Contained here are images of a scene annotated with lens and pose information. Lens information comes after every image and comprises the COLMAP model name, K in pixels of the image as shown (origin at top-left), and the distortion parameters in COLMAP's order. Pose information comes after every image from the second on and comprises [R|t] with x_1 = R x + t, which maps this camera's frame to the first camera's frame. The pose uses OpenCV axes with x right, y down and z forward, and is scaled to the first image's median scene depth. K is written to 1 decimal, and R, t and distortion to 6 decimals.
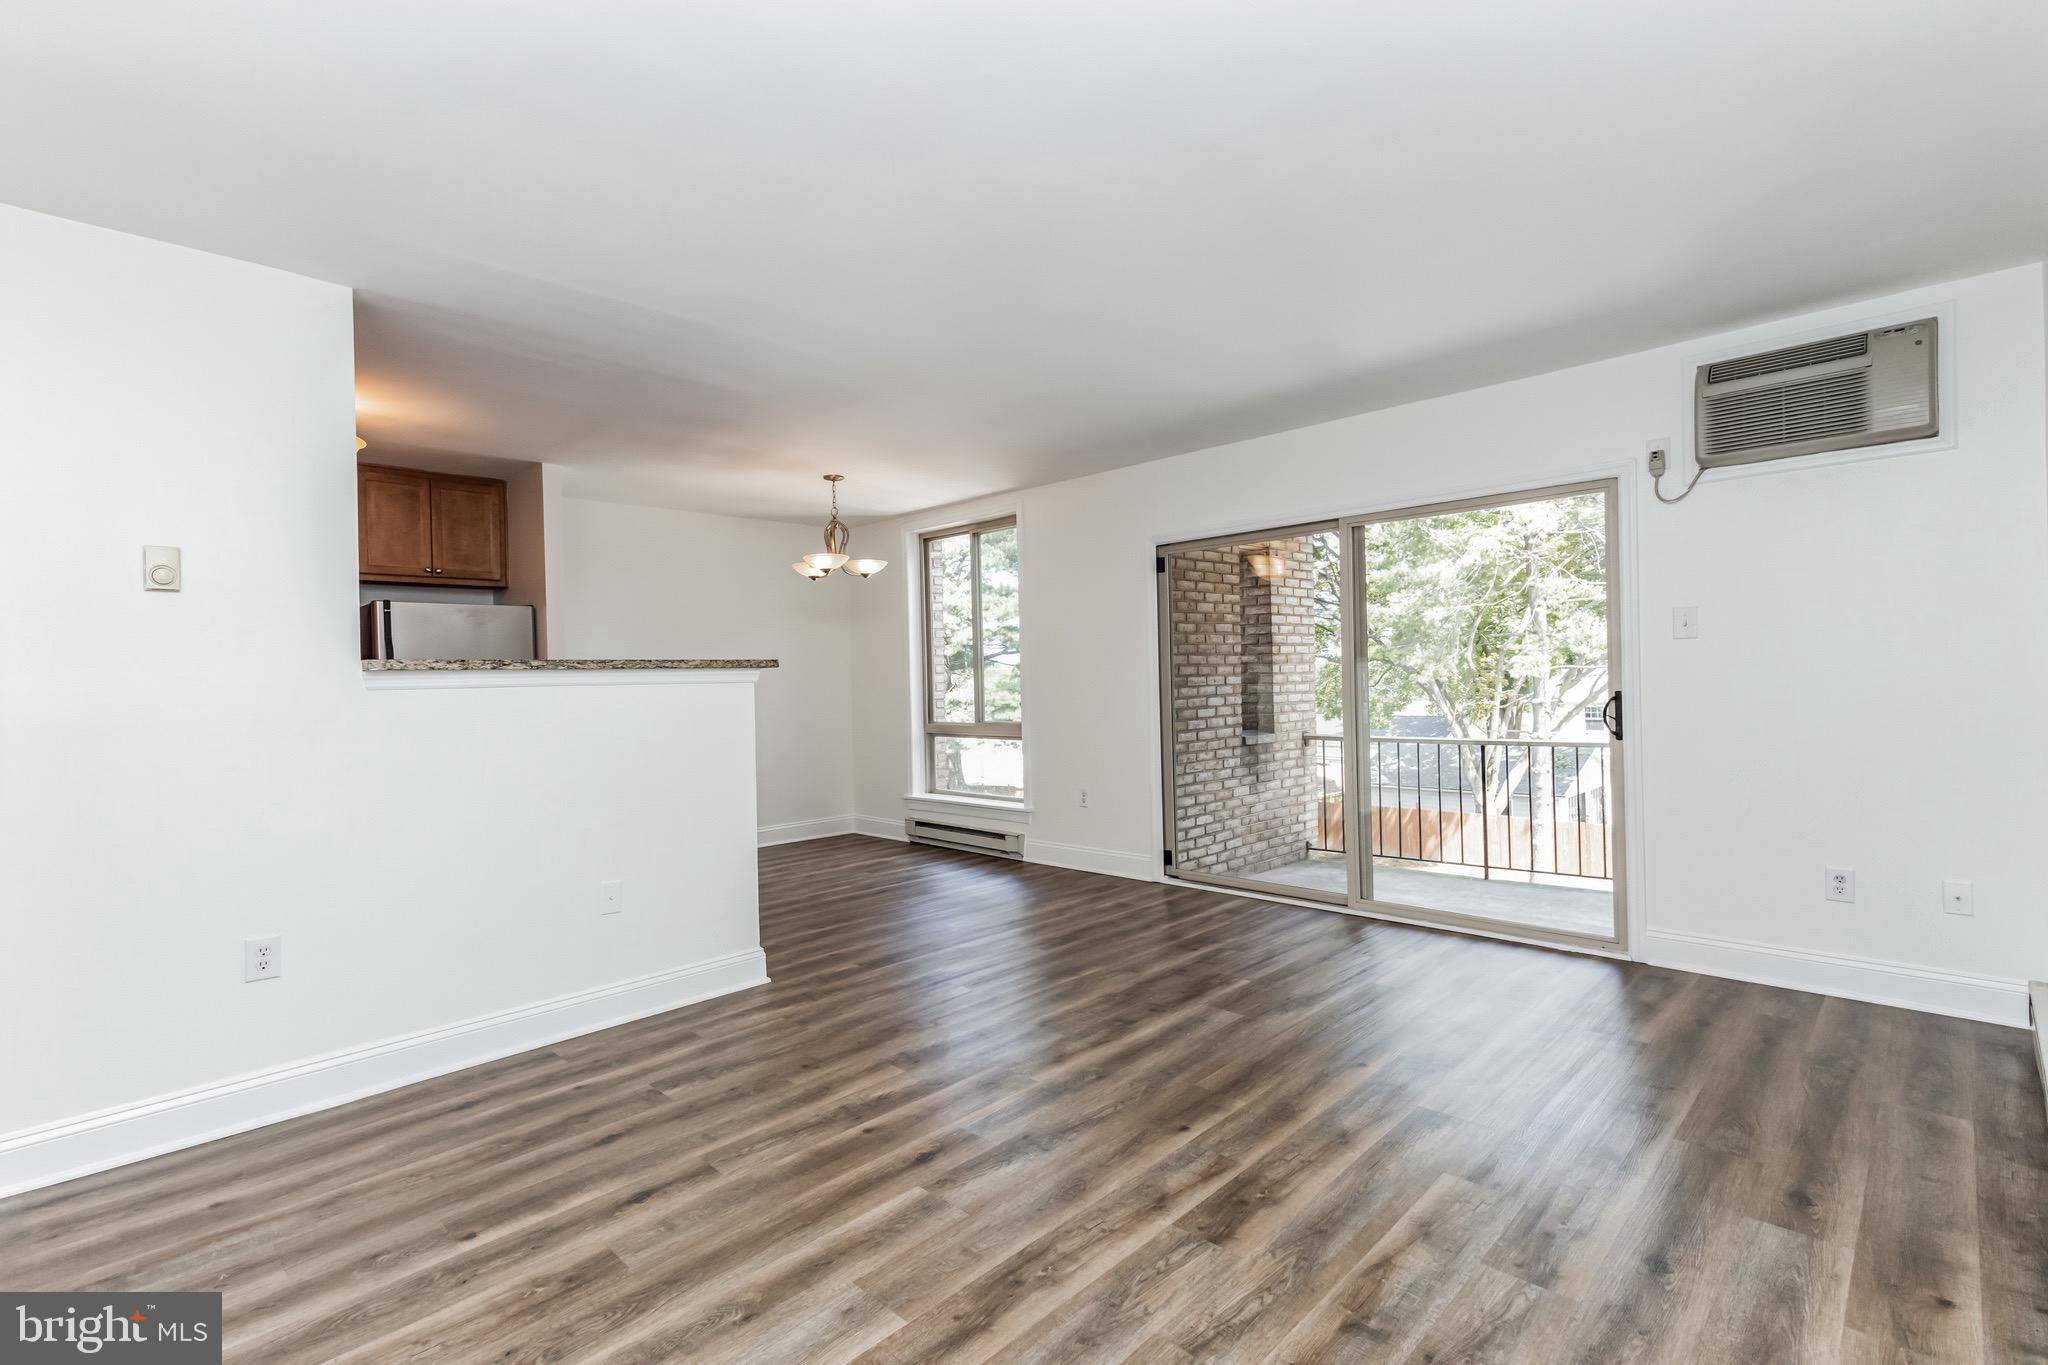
lens RADIAL K [[933.6, 0, 1019.4], [0, 933.6, 683.0], [0, 0, 1]] dist [-0.001477, -0.000085]
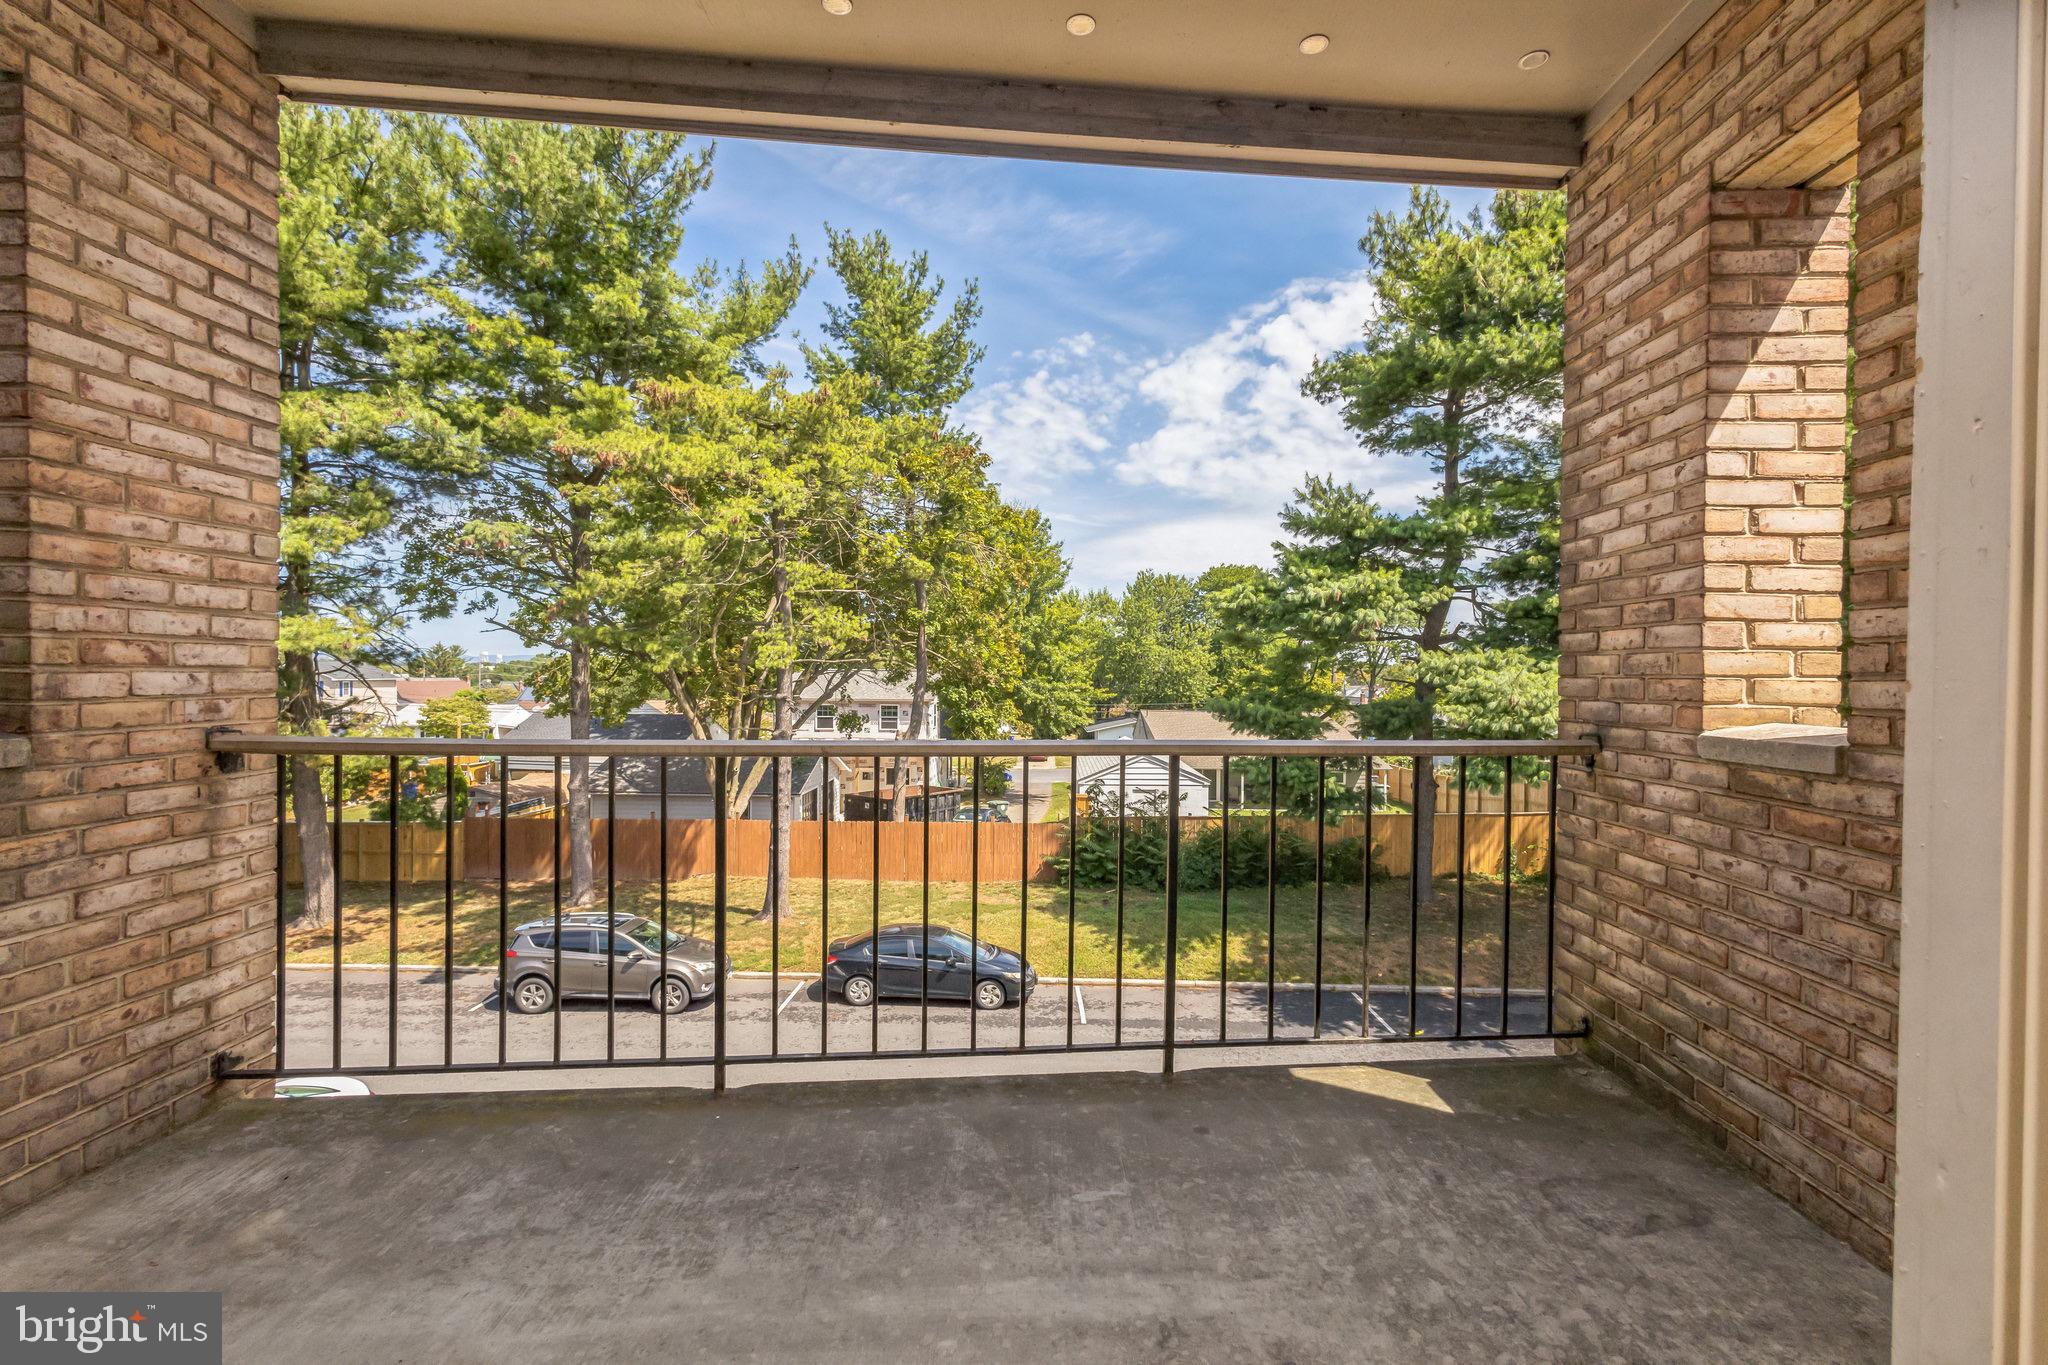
lens RADIAL K [[950.4, 0, 1024.7], [0, 950.4, 678.7], [0, 0, 1]] dist [0.003232, 0.000536]
pose [[0.721148, 0.026928, 0.692257, 0.076327], [-0.024615, 0.999609, -0.013241, 0.008667], [-0.692343, -0.007491, 0.721530, 0.152343]]
